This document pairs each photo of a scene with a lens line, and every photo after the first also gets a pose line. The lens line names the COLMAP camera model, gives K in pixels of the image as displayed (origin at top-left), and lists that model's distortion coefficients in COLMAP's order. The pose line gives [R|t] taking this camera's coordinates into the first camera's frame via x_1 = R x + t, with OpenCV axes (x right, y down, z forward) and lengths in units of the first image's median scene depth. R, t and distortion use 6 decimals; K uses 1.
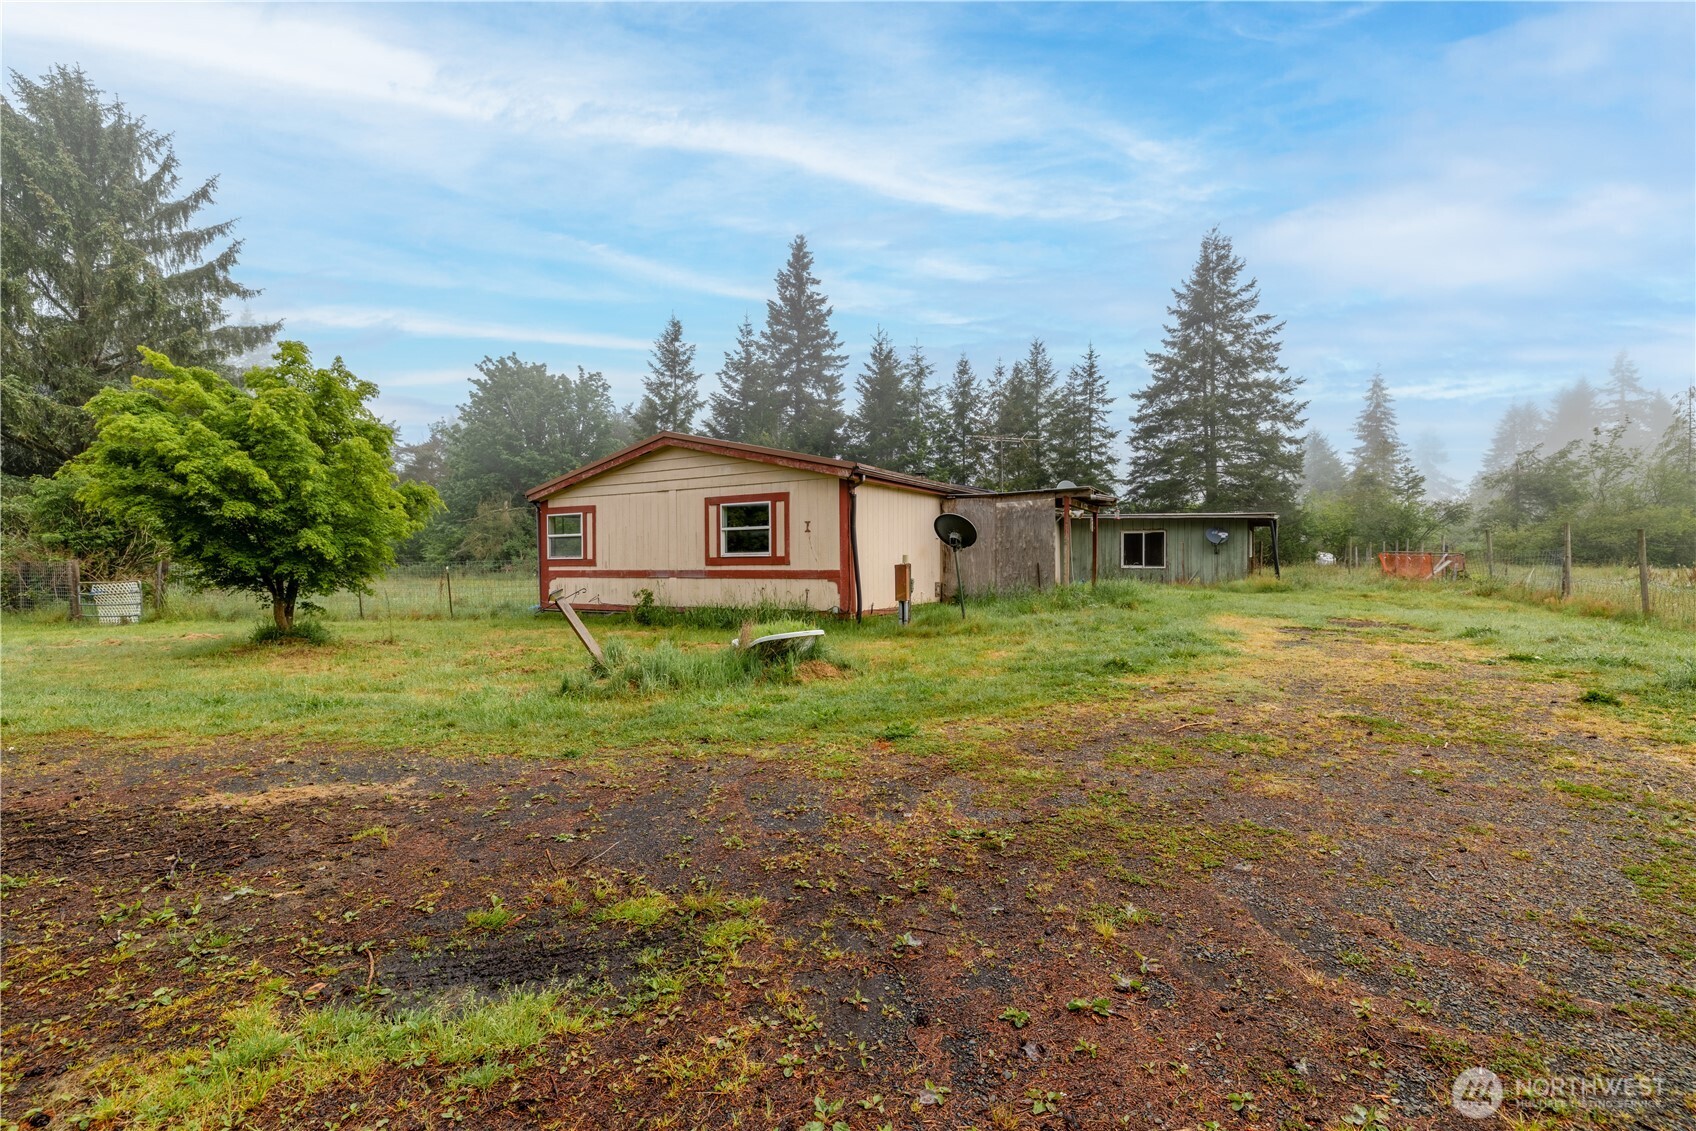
lens RADIAL K [[737.4, 0, 853.6], [0, 737.4, 564.2], [0, 0, 1]] dist [-0.002066, -0.000482]
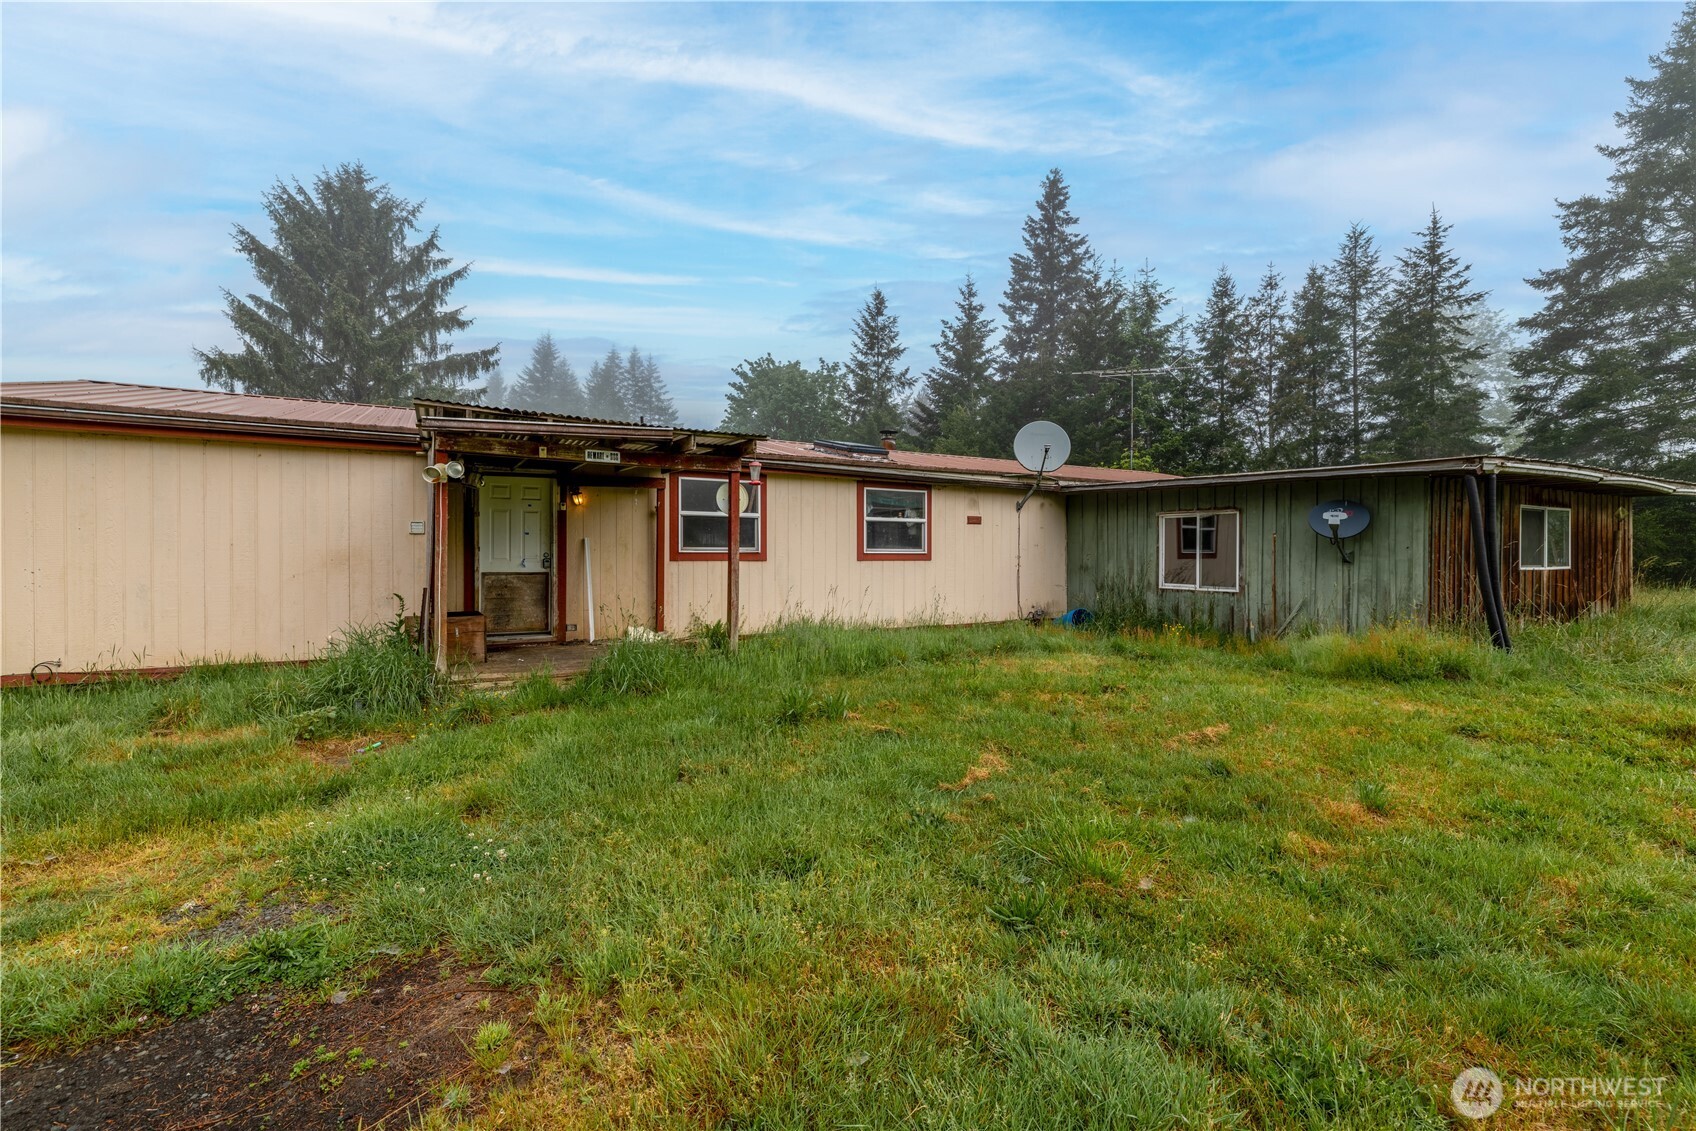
lens RADIAL K [[737.4, 0, 844.6], [0, 737.4, 555.4], [0, 0, 1]] dist [-0.002066, -0.000482]
pose [[0.860598, 0.009985, -0.509186, 0.212365], [-0.012215, 0.999925, -0.001036, -0.006710], [0.509138, 0.007112, 0.860656, 0.227425]]
